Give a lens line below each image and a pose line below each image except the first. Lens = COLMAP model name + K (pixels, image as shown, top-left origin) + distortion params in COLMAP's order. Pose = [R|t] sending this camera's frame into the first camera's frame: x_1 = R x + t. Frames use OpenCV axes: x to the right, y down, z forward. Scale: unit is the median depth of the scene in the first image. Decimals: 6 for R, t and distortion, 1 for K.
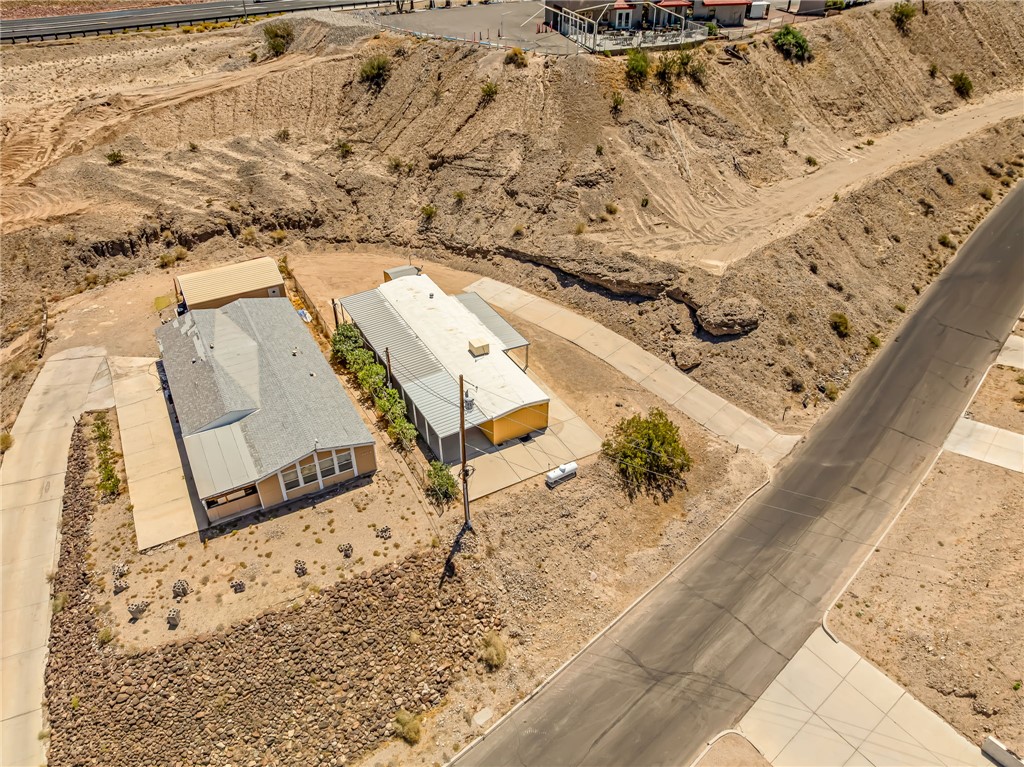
lens RADIAL K [[722.9, 0, 512.0], [0, 722.9, 383.5], [0, 0, 1]] dist [-0.038716, 0.006290]
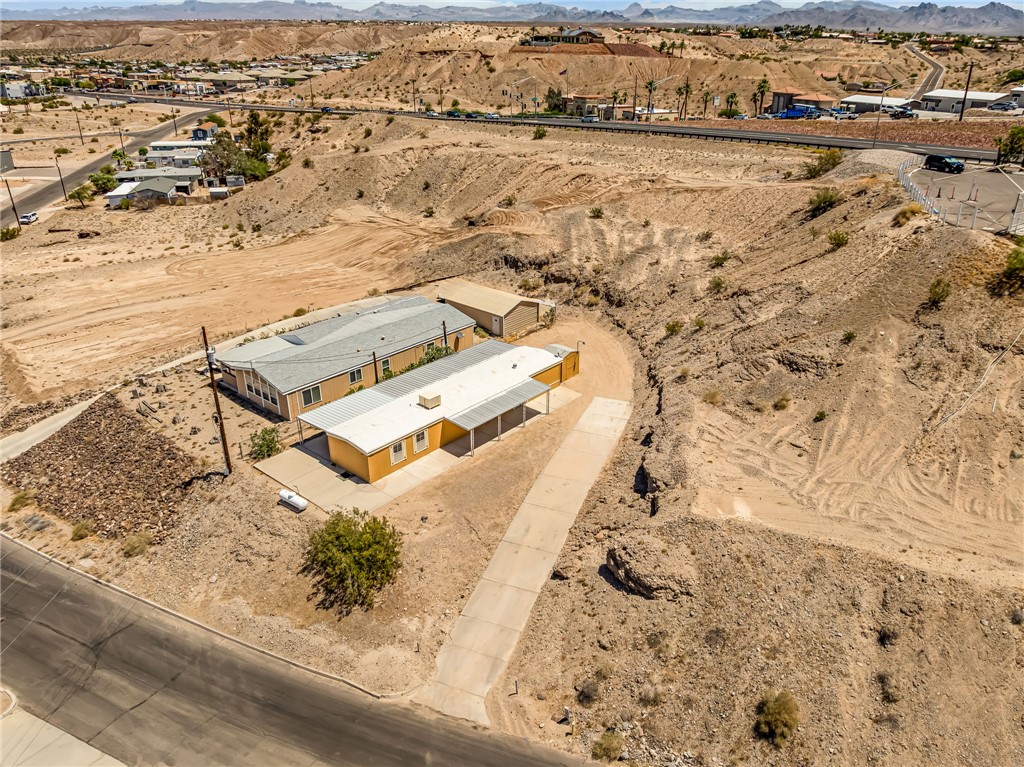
lens RADIAL K [[722.9, 0, 512.0], [0, 722.9, 383.5], [0, 0, 1]] dist [-0.038716, 0.006290]
pose [[0.368345, 0.410980, -0.833917, 0.759294], [-0.559322, 0.814457, 0.154334, -0.266123], [0.742617, 0.409580, 0.529871, 0.506719]]
